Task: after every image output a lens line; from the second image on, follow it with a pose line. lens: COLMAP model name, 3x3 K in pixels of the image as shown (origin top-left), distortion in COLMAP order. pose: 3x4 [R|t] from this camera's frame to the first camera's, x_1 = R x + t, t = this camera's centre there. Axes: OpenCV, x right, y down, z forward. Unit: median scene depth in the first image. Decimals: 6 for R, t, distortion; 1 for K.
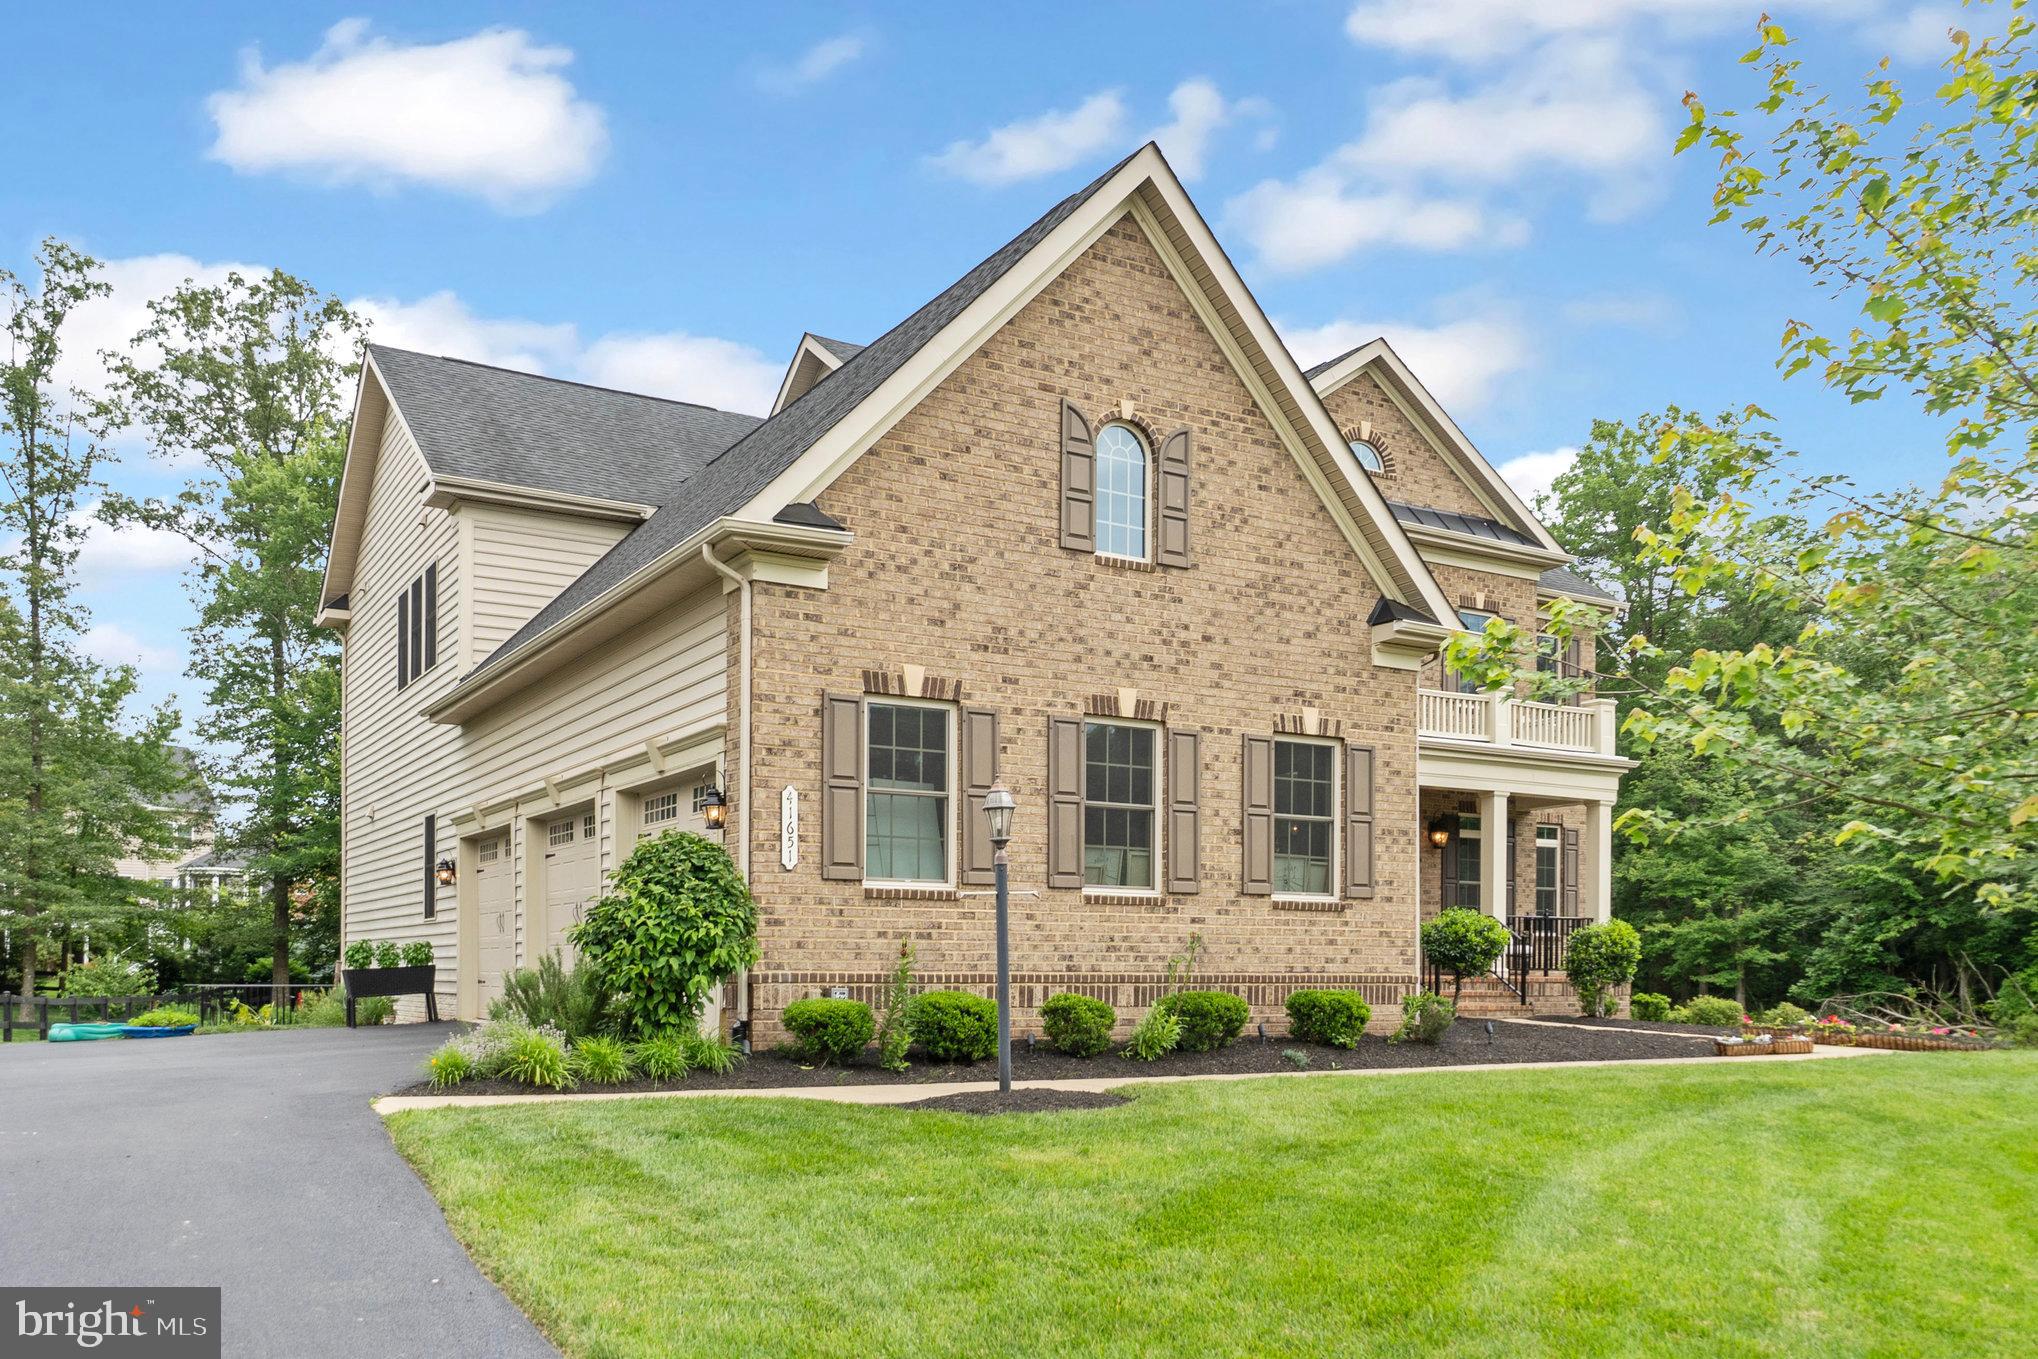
lens RADIAL K [[1546.4, 0, 1019.0], [0, 1546.4, 679.5], [0, 0, 1]] dist [0.002336, 0.001065]
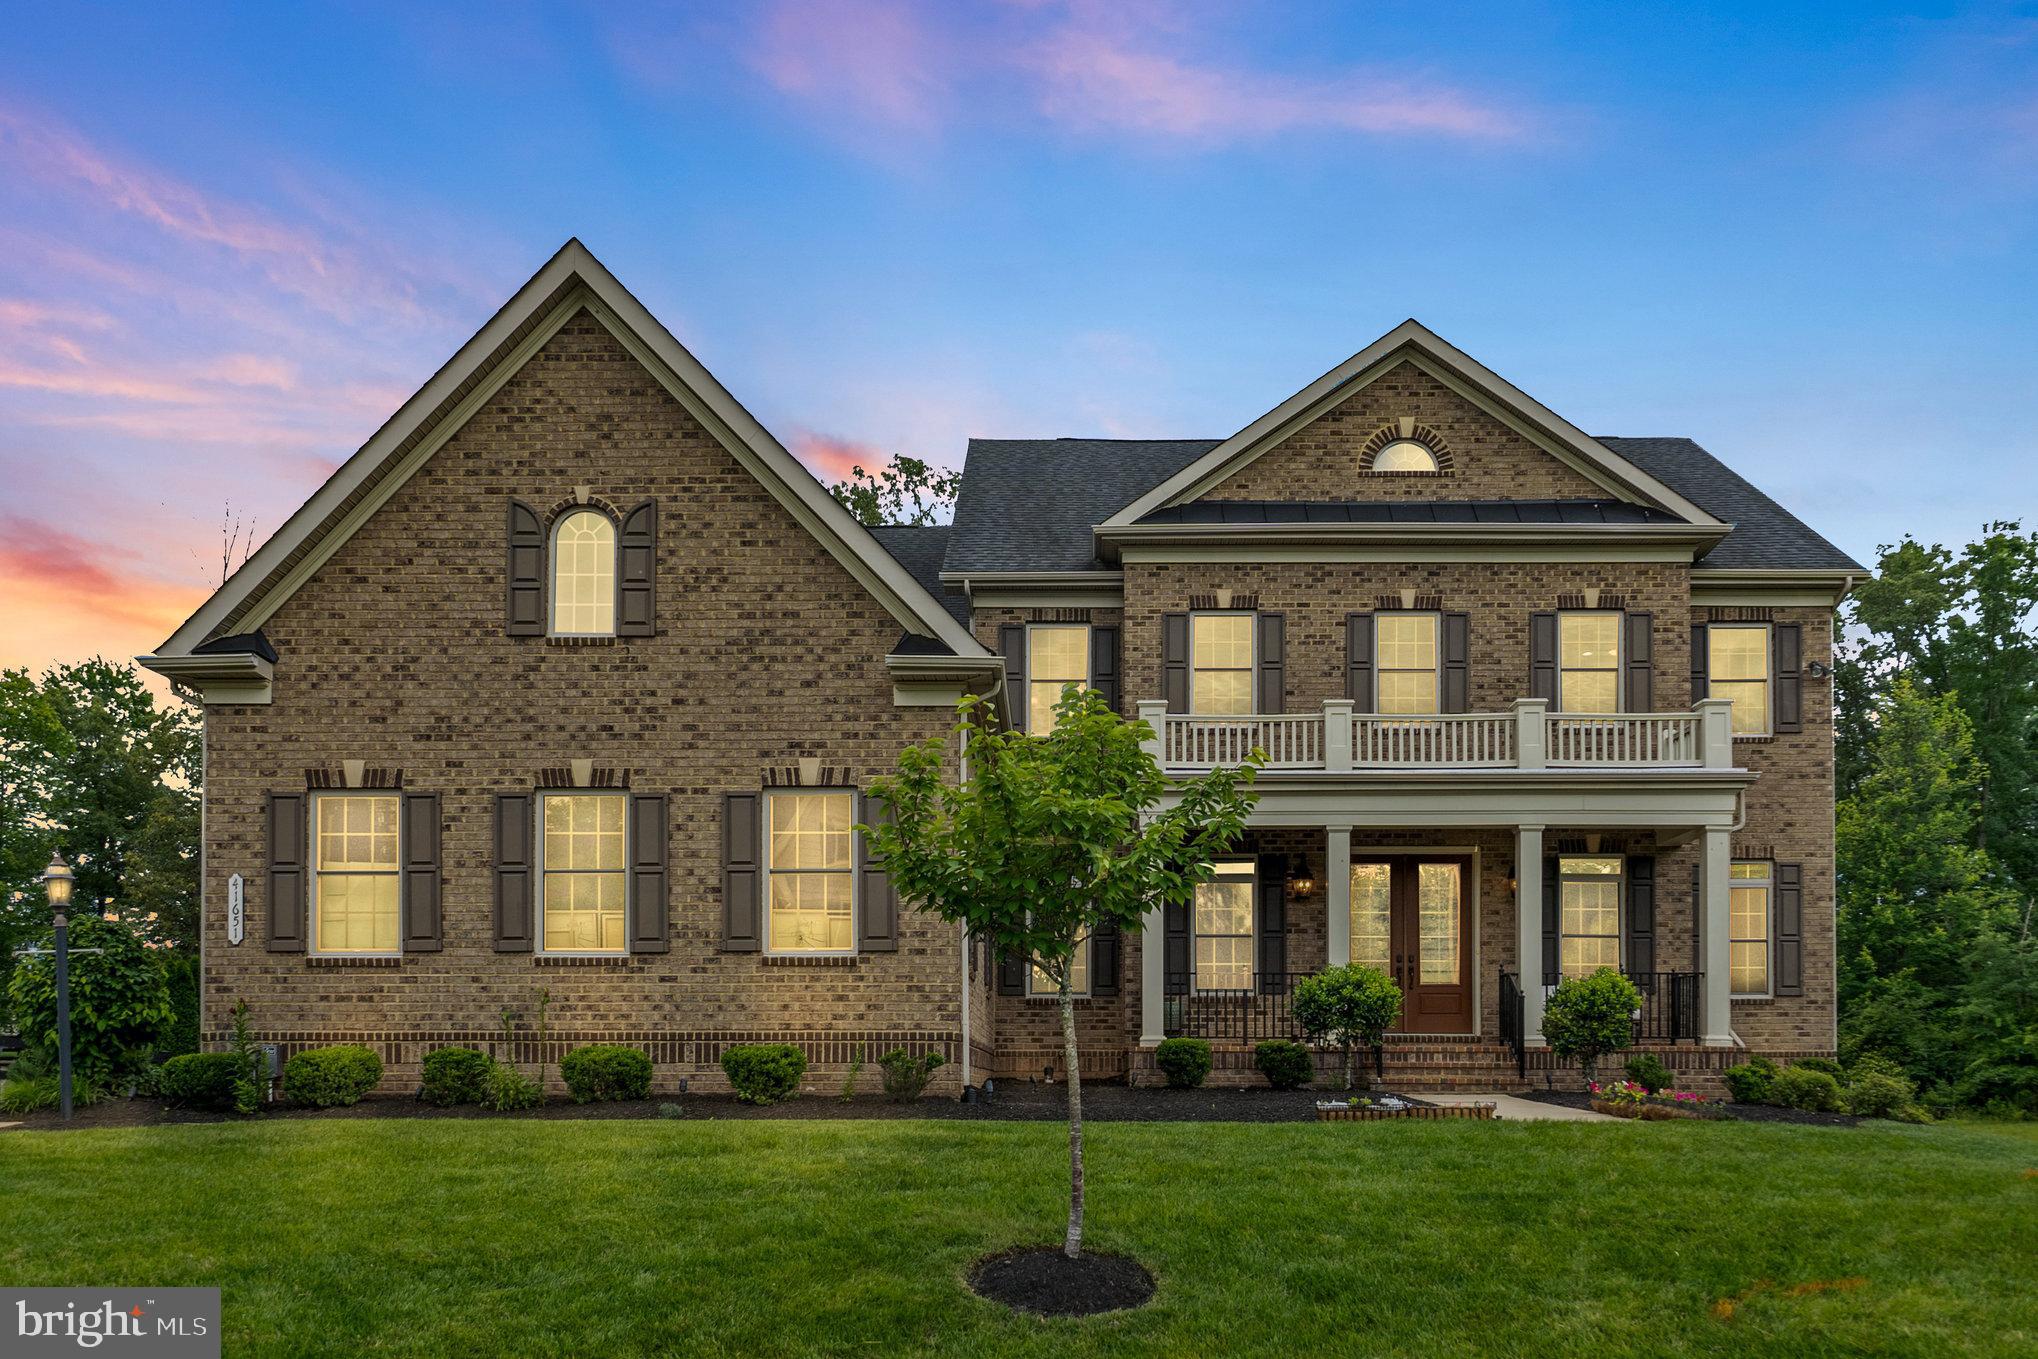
lens RADIAL K [[1564.6, 0, 1019.1], [0, 1564.6, 760.8], [0, 0, 1]] dist [-0.001323, -0.001554]
pose [[0.868432, -0.103130, -0.484965, 0.830602], [0.096527, 0.994580, -0.038650, 0.075291], [0.486322, -0.013248, 0.873679, 0.216494]]
